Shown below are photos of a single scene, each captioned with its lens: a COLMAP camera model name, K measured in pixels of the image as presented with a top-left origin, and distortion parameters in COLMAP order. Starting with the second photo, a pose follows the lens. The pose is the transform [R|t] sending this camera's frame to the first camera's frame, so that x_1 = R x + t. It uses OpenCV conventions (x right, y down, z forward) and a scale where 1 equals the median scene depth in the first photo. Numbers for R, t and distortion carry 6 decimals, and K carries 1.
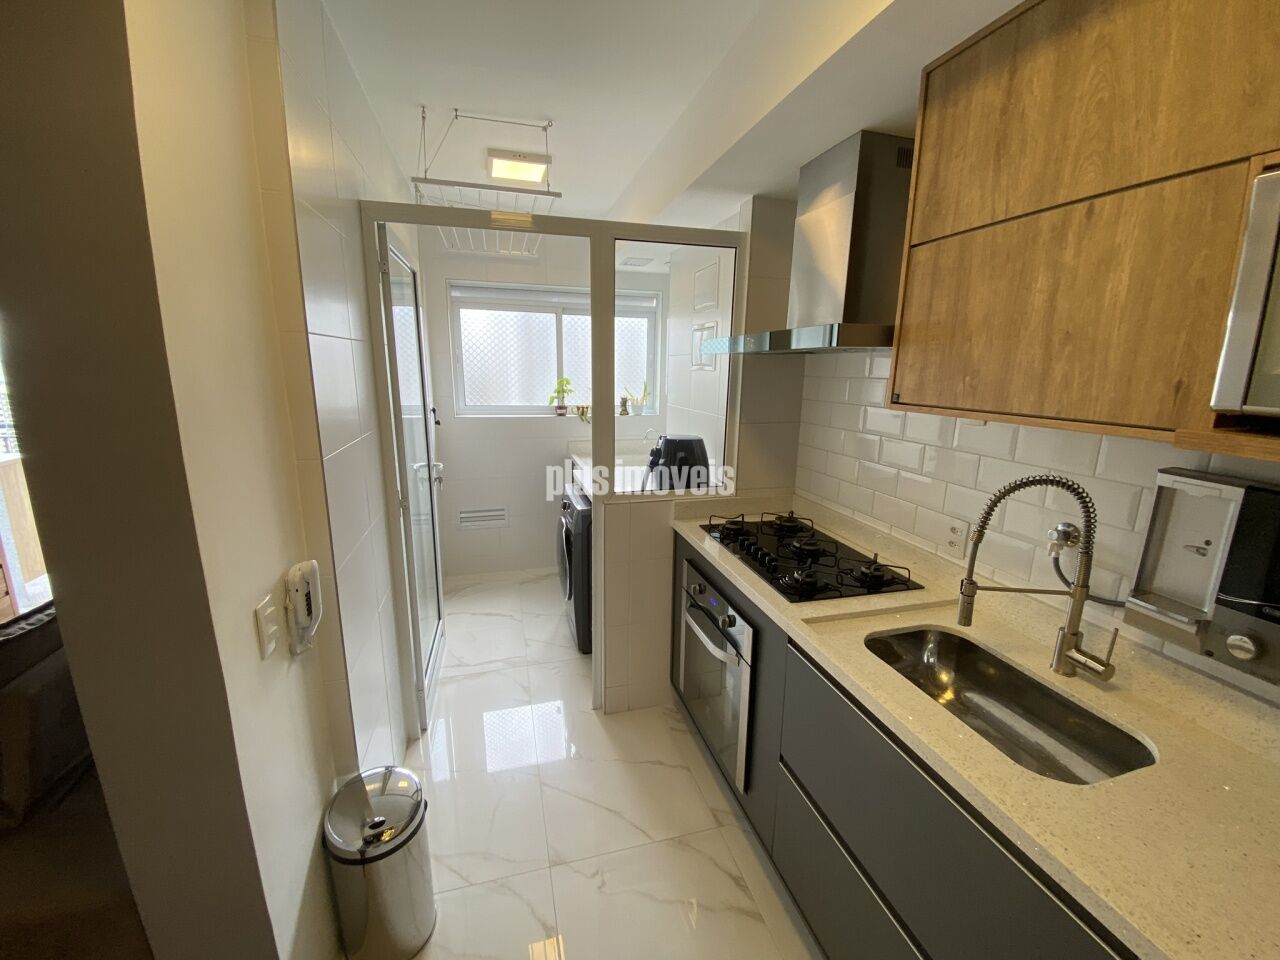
lens RADIAL K [[519.7, 0, 636.4], [0, 519.7, 478.2], [0, 0, 1]] dist [0.025432, -0.023113]
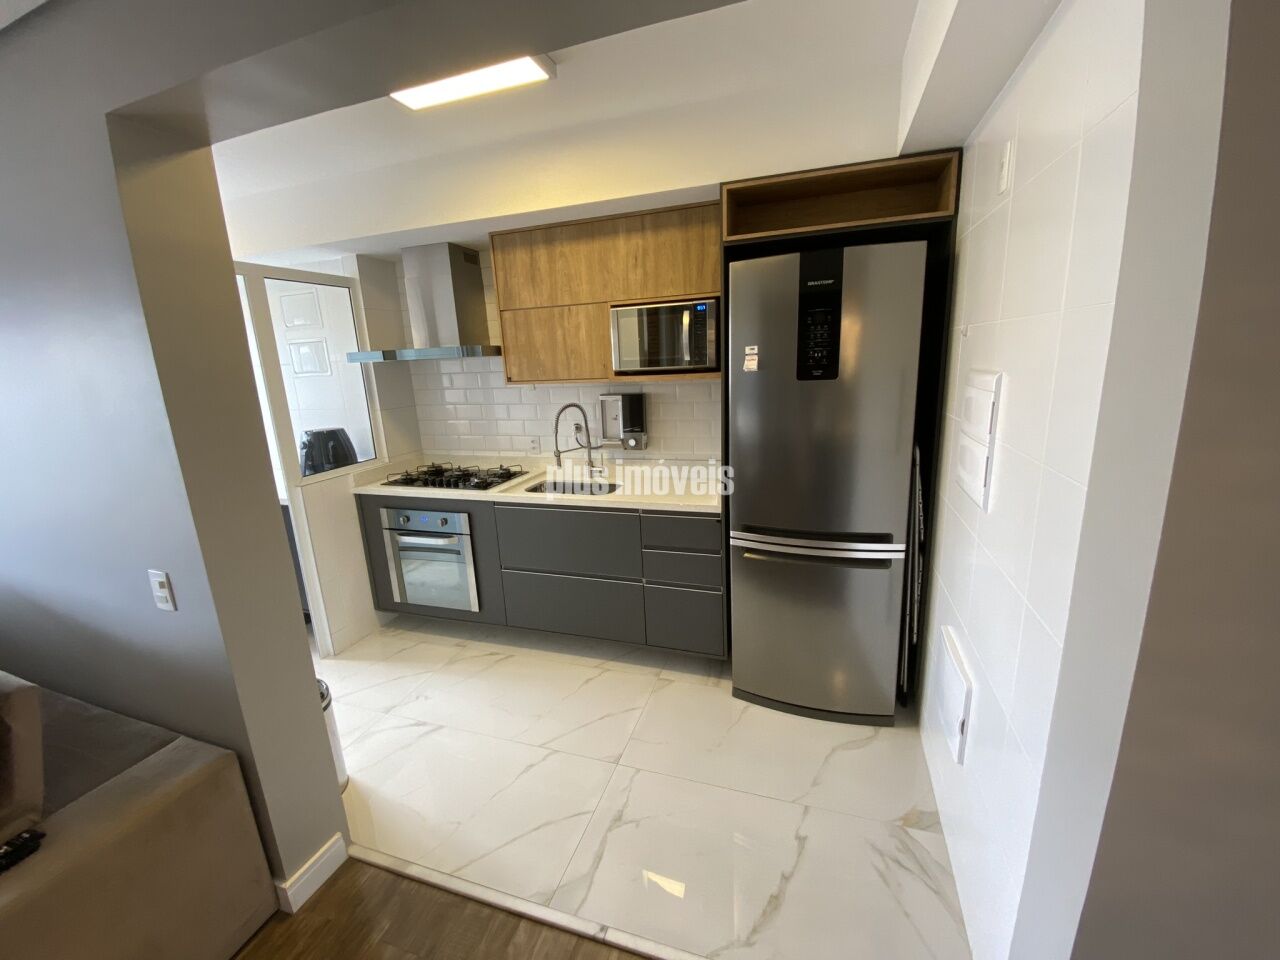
lens RADIAL K [[519.7, 0, 636.4], [0, 519.7, 478.2], [0, 0, 1]] dist [0.025432, -0.023113]
pose [[0.565666, -0.222991, 0.793913, -1.305387], [0.225546, 0.967871, 0.111150, 0.159112], [-0.793191, 0.116190, 0.597786, -0.857624]]
